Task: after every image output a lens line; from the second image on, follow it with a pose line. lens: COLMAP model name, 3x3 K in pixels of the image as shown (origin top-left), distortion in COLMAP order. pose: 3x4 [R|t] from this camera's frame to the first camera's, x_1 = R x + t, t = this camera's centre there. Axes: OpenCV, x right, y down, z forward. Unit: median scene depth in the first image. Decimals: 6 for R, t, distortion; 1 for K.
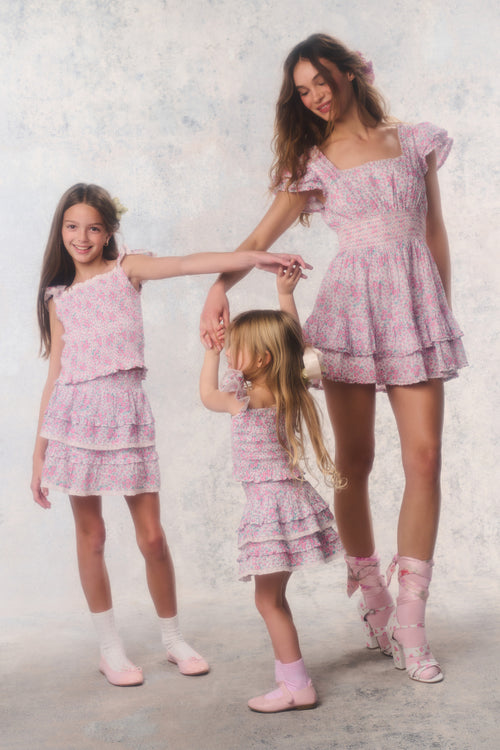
lens RADIAL K [[1250.1, 0, 248.0], [0, 1250.1, 379.5], [0, 0, 1]] dist [0.018037, 0.000000]
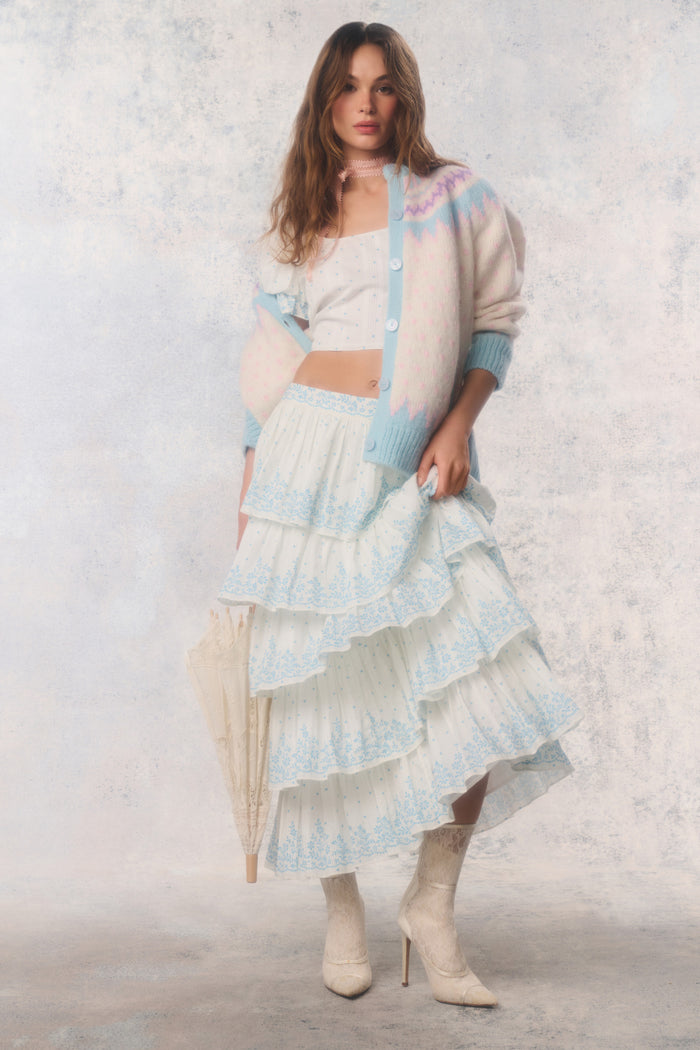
lens RADIAL K [[1750.1, 0, 350.8], [0, 1750.1, 531.9], [0, 0, 1]] dist [0.018037, 0.000000]
pose [[0.997649, 0.060452, -0.032293, 0.028258], [-0.061843, 0.997117, -0.043965, 0.023928], [0.029542, 0.045859, 0.998511, 0.025662]]
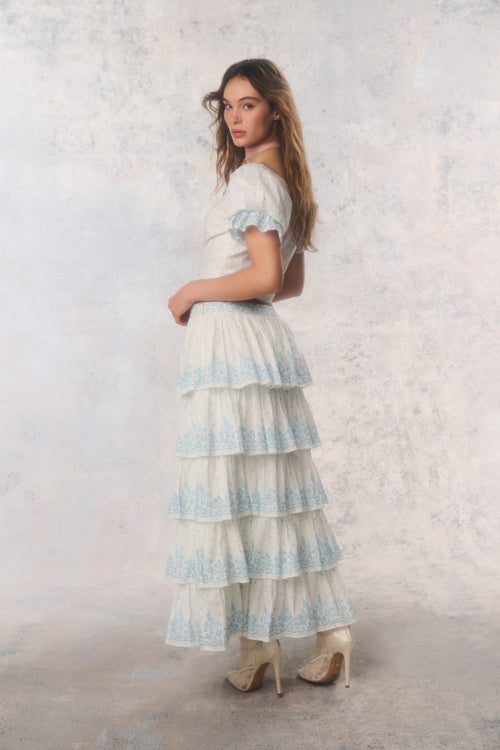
lens RADIAL K [[990.6, 0, 244.7], [0, 990.6, 370.2], [0, 0, 1]] dist [0.006875, 0.000000]
pose [[0.999887, 0.014764, -0.002873, -0.004010], [-0.014576, 0.998265, 0.057057, -0.053828], [0.003710, -0.057008, 0.998367, 0.105554]]
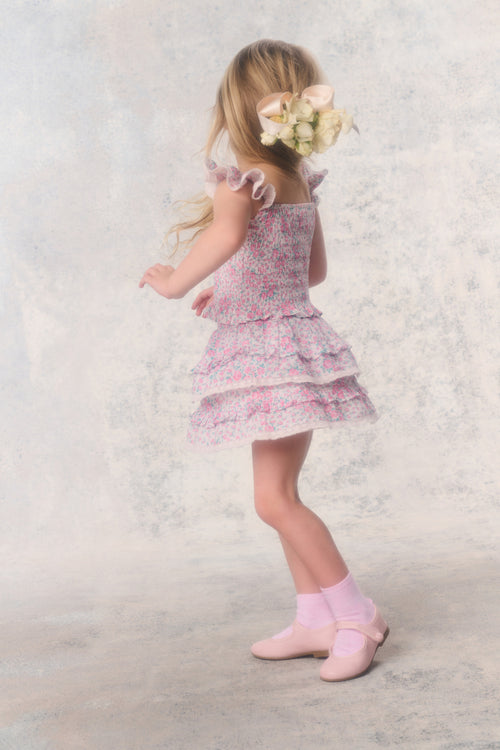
lens RADIAL K [[1433.5, 0, 239.0], [0, 1433.5, 389.1], [0, 0, 1]] dist [0.014208, 0.000000]
pose [[0.999504, -0.025278, 0.018776, 0.004288], [0.024672, 0.999188, 0.031838, 0.057105], [-0.019565, -0.031359, 0.999317, 0.205787]]
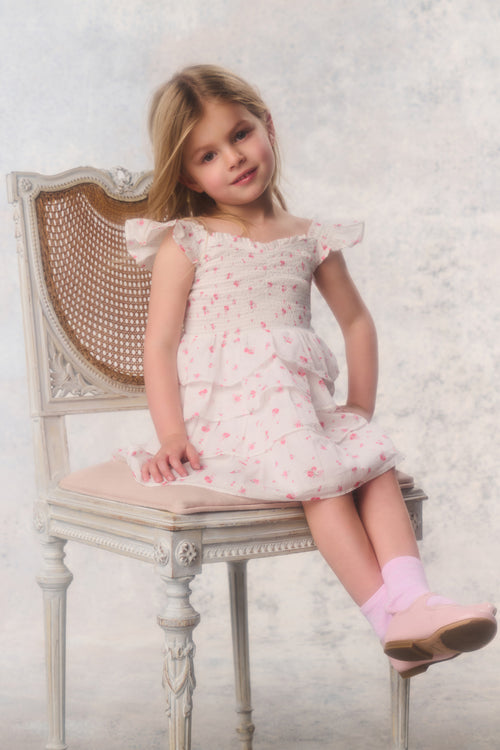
lens RADIAL K [[1433.5, 0, 244.7], [0, 1433.5, 378.2], [0, 0, 1]] dist [0.014208, 0.000000]
pose [[0.998208, 0.045985, -0.038296, 0.023659], [-0.045967, 0.998942, 0.001354, 0.040220], [0.038318, 0.000409, 0.999266, 0.277136]]
